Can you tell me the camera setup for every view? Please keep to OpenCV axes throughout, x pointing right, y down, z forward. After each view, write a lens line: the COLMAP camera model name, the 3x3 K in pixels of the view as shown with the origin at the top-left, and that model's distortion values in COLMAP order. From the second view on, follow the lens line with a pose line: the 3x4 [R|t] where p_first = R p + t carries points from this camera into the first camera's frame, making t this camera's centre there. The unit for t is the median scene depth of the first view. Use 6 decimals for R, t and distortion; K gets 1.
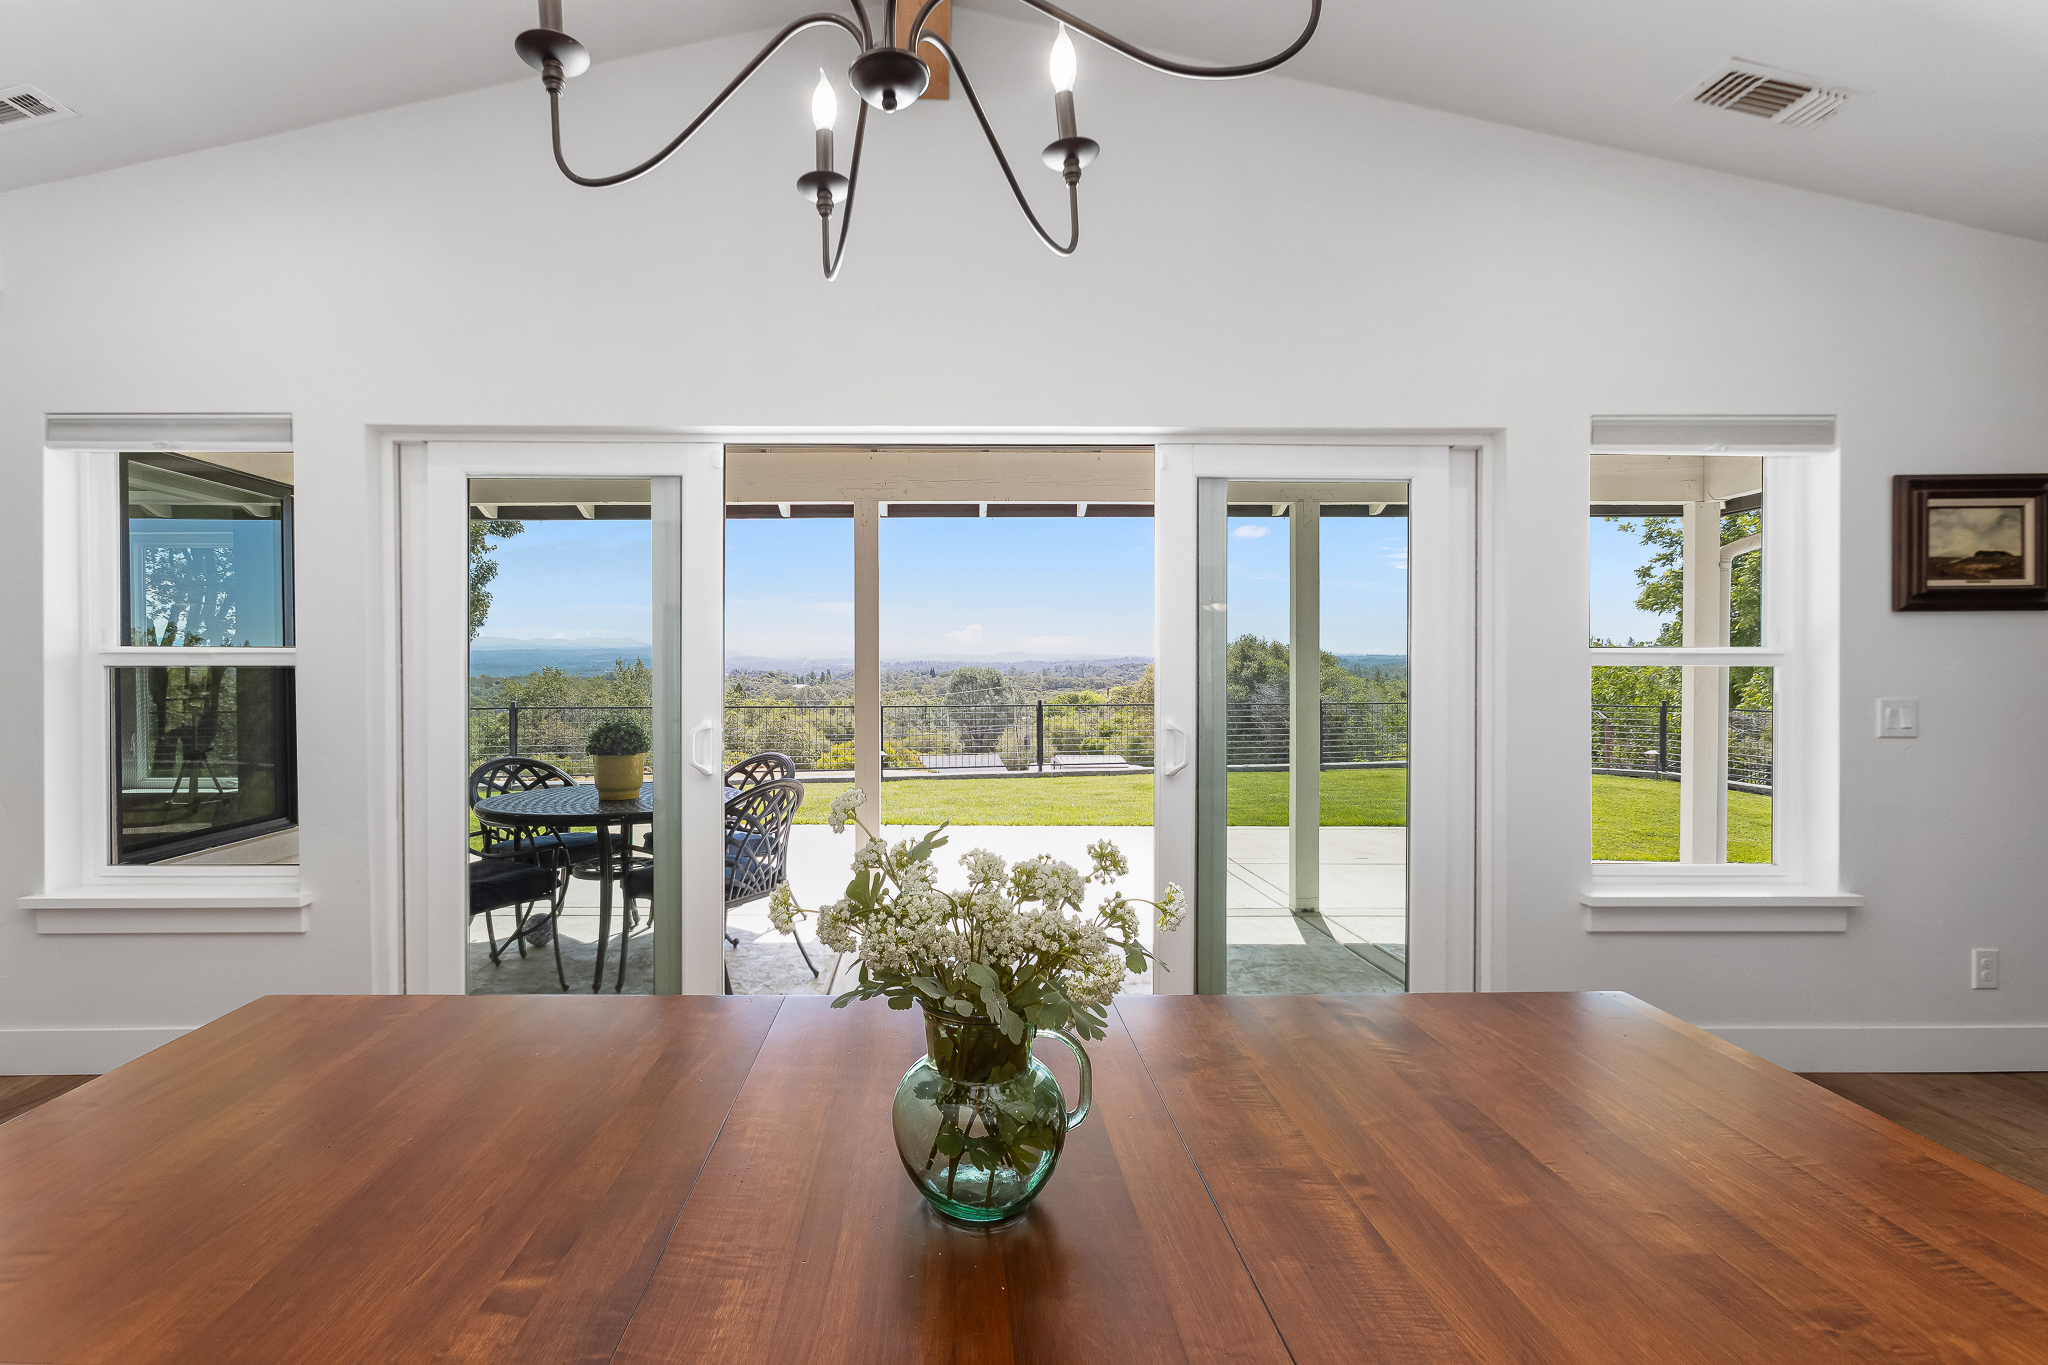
lens RADIAL K [[919.1, 0, 1012.6], [0, 919.1, 667.7], [0, 0, 1]] dist [-0.022784, 0.000834]
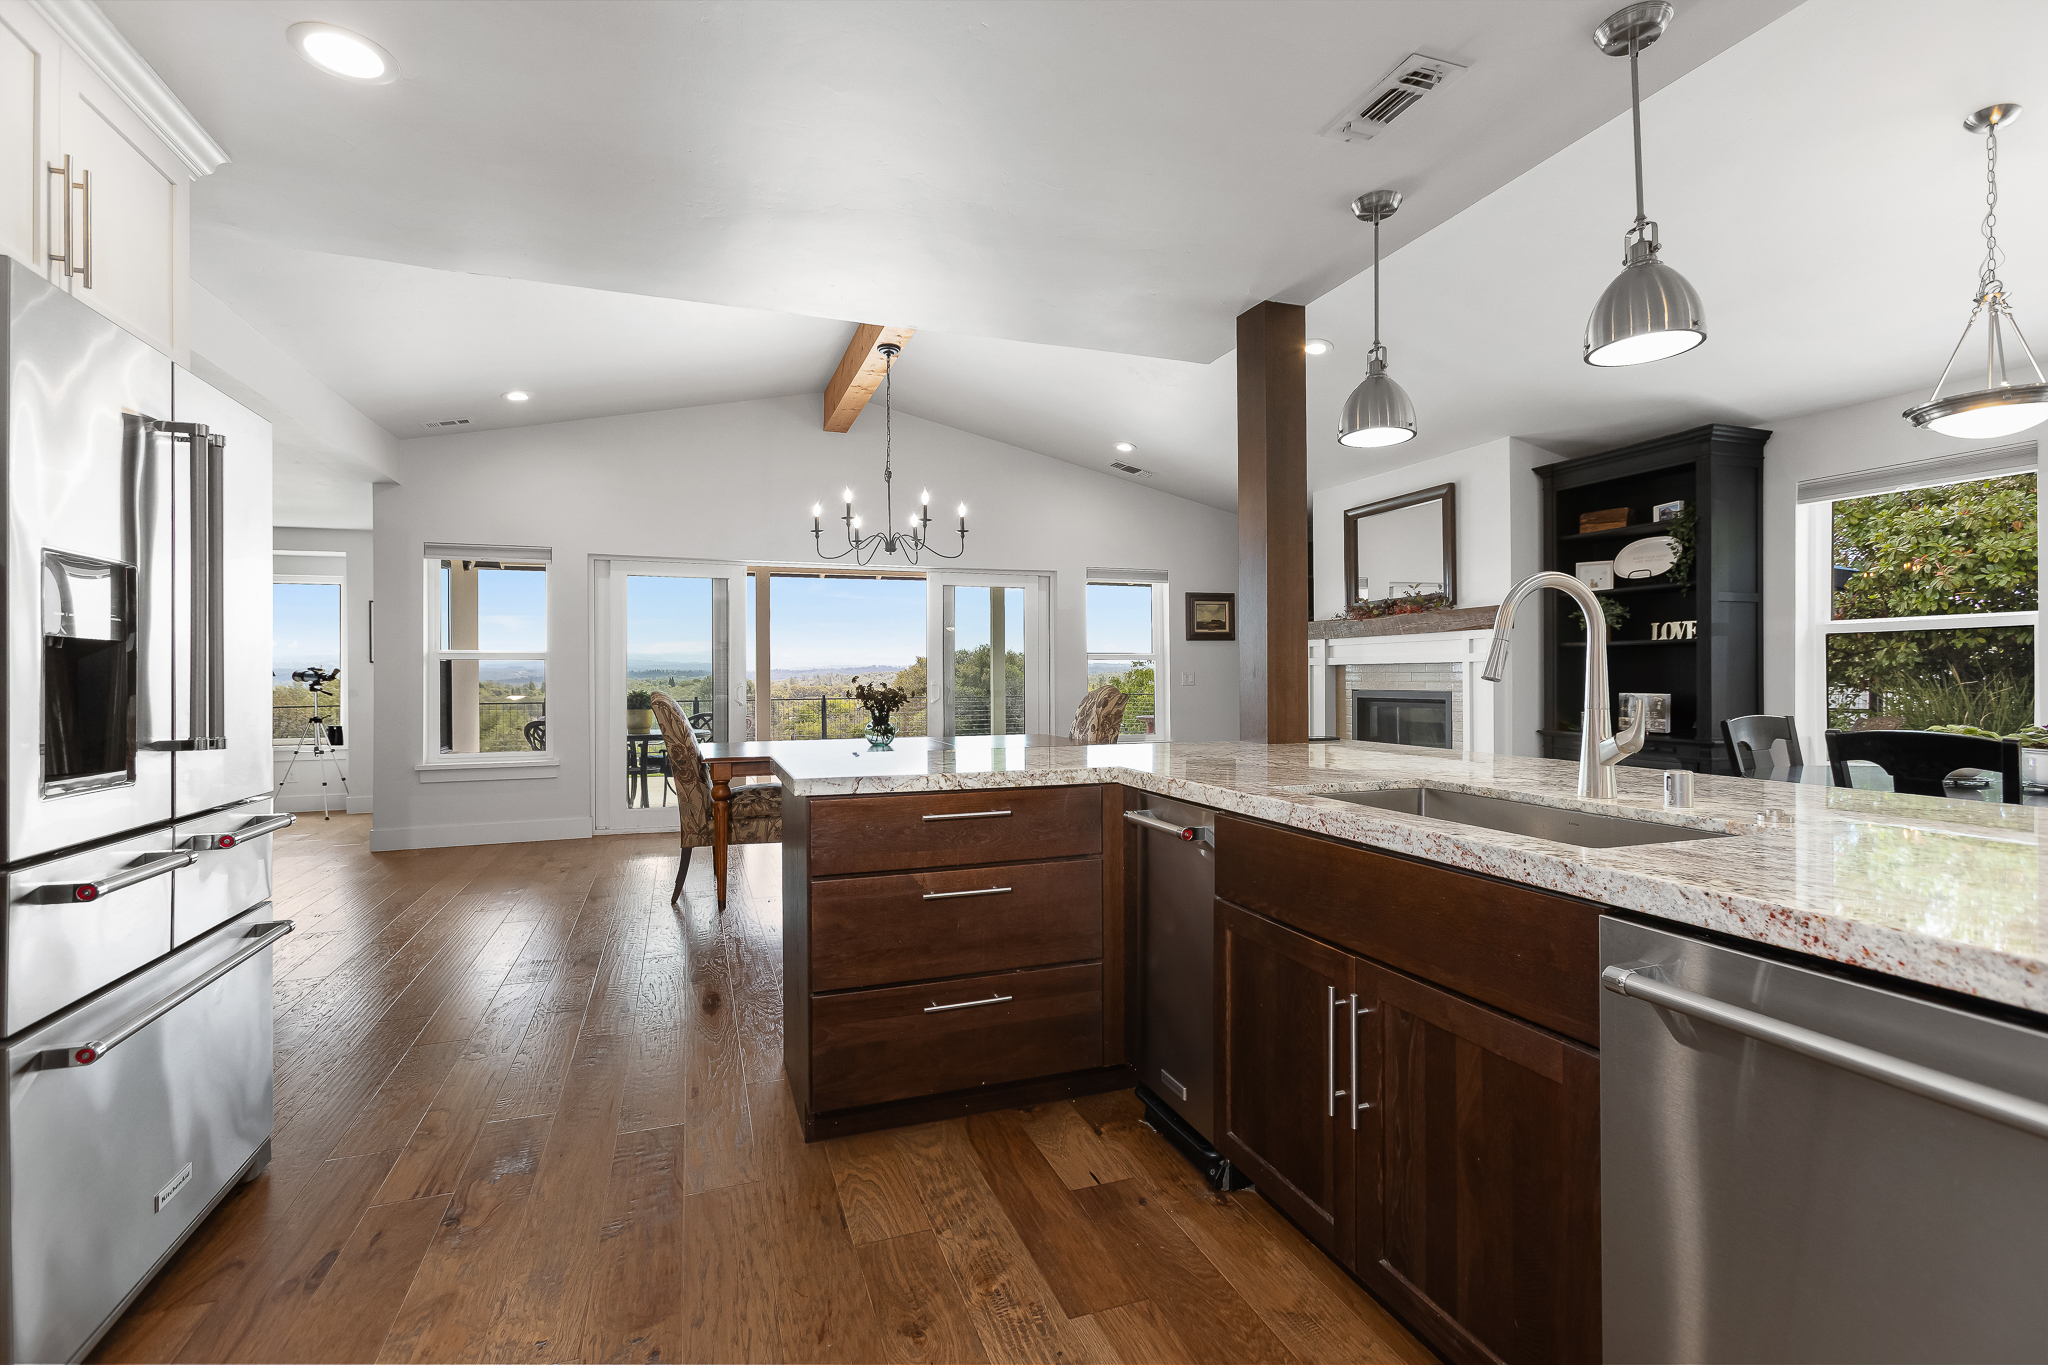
lens RADIAL K [[919.1, 0, 1012.6], [0, 919.1, 667.7], [0, 0, 1]] dist [-0.022784, 0.000834]
pose [[0.963004, -0.001269, 0.269483, -0.315691], [0.003720, 0.999956, -0.008584, 0.044653], [-0.269460, 0.009269, 0.962967, -1.592963]]
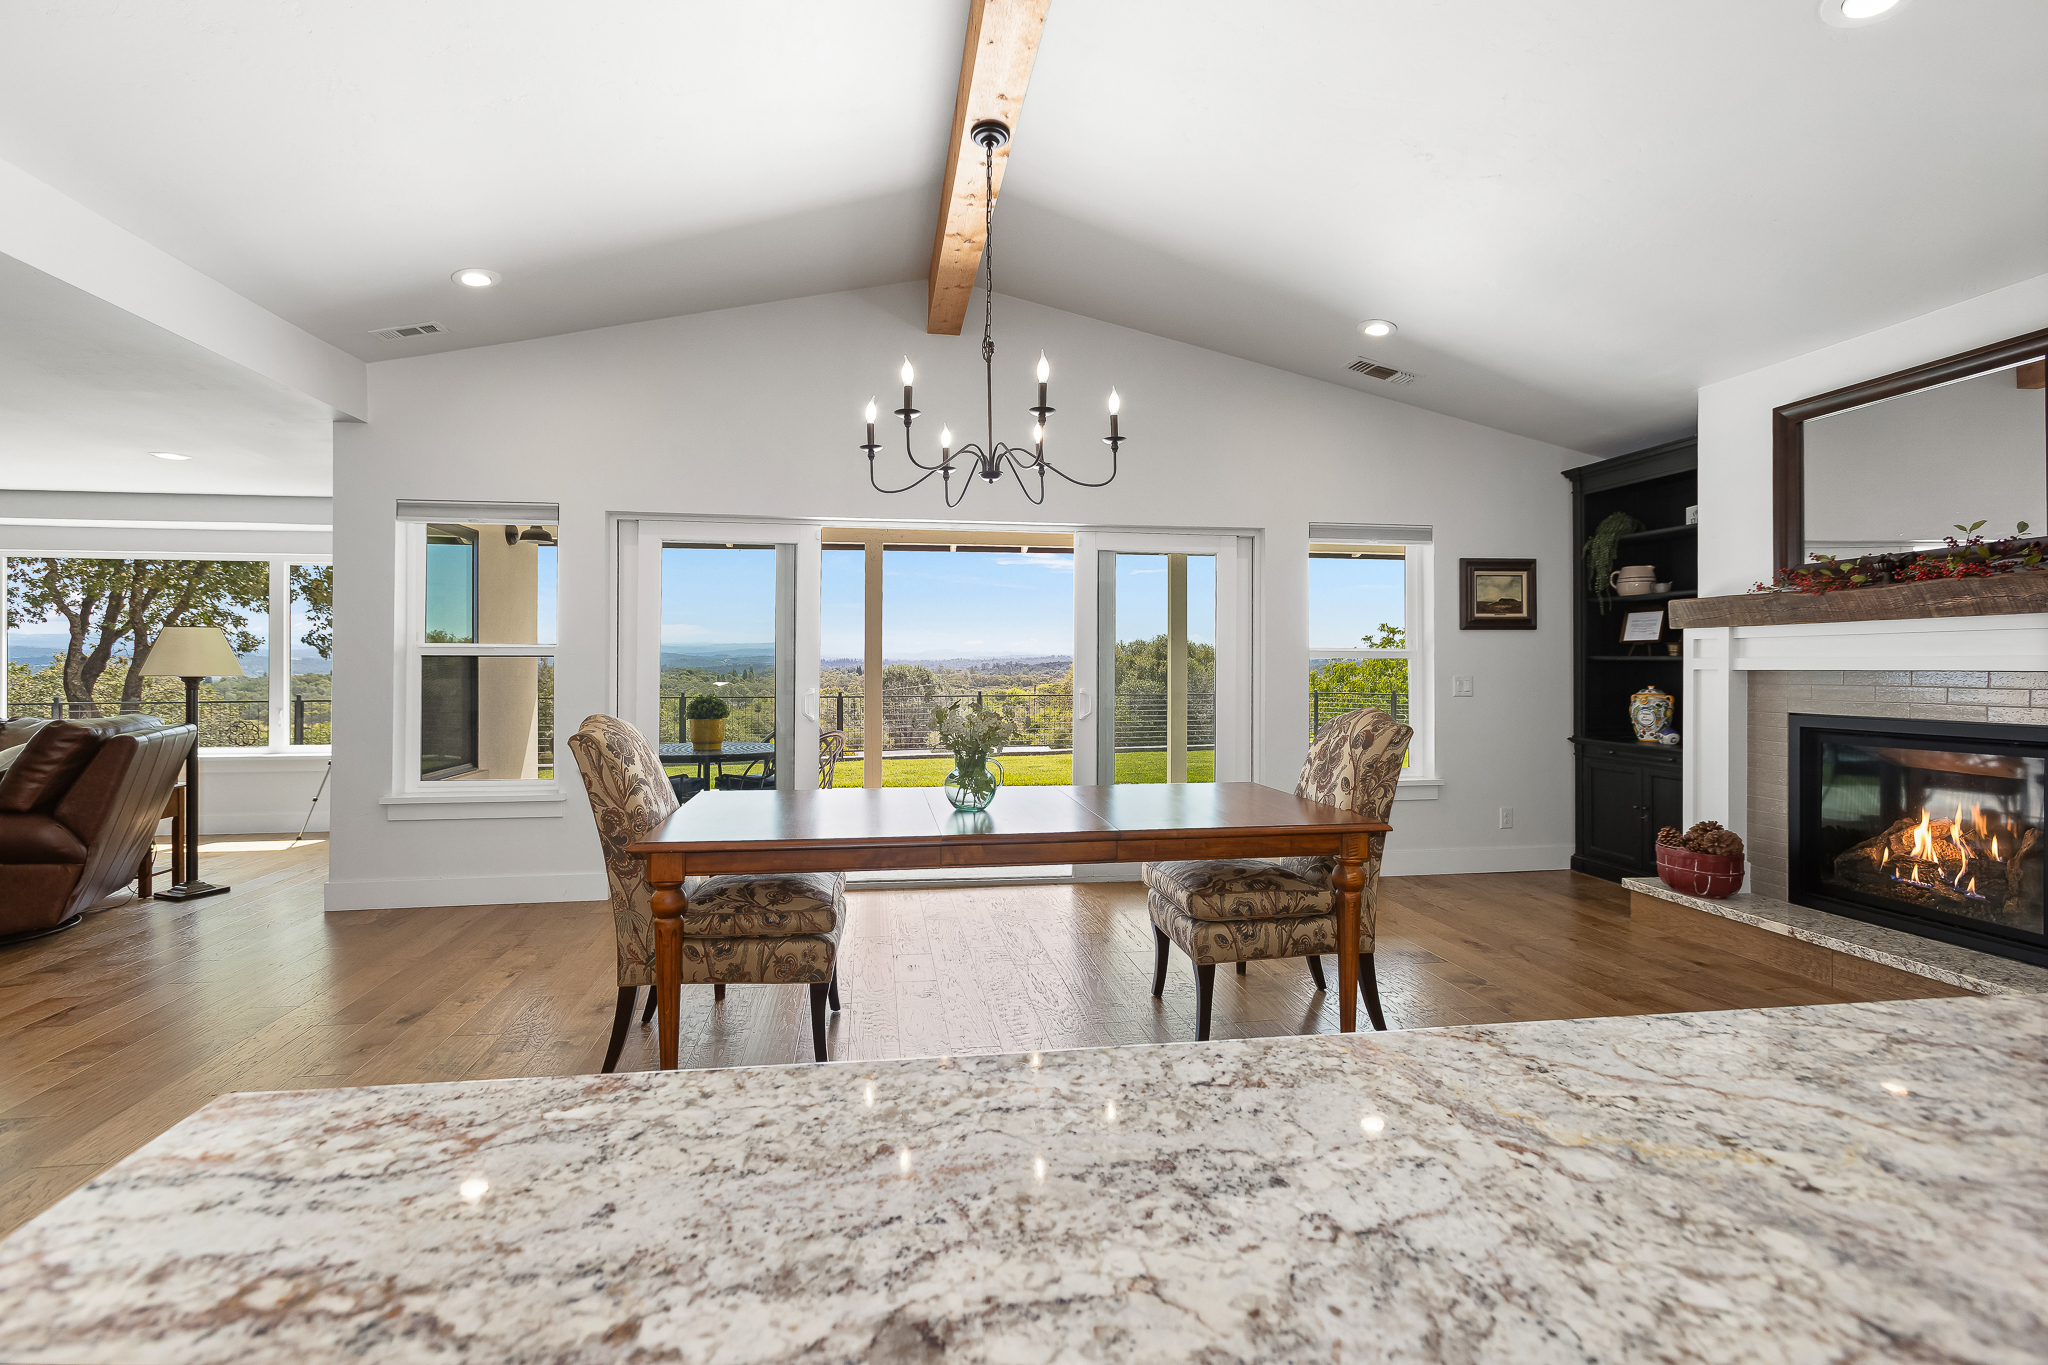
lens RADIAL K [[919.1, 0, 1012.6], [0, 919.1, 667.7], [0, 0, 1]] dist [-0.022784, 0.000834]
pose [[0.996796, 0.002939, 0.079929, -0.113994], [-0.003123, 0.999993, 0.002172, 0.016189], [-0.079922, -0.002415, 0.996798, -0.830933]]
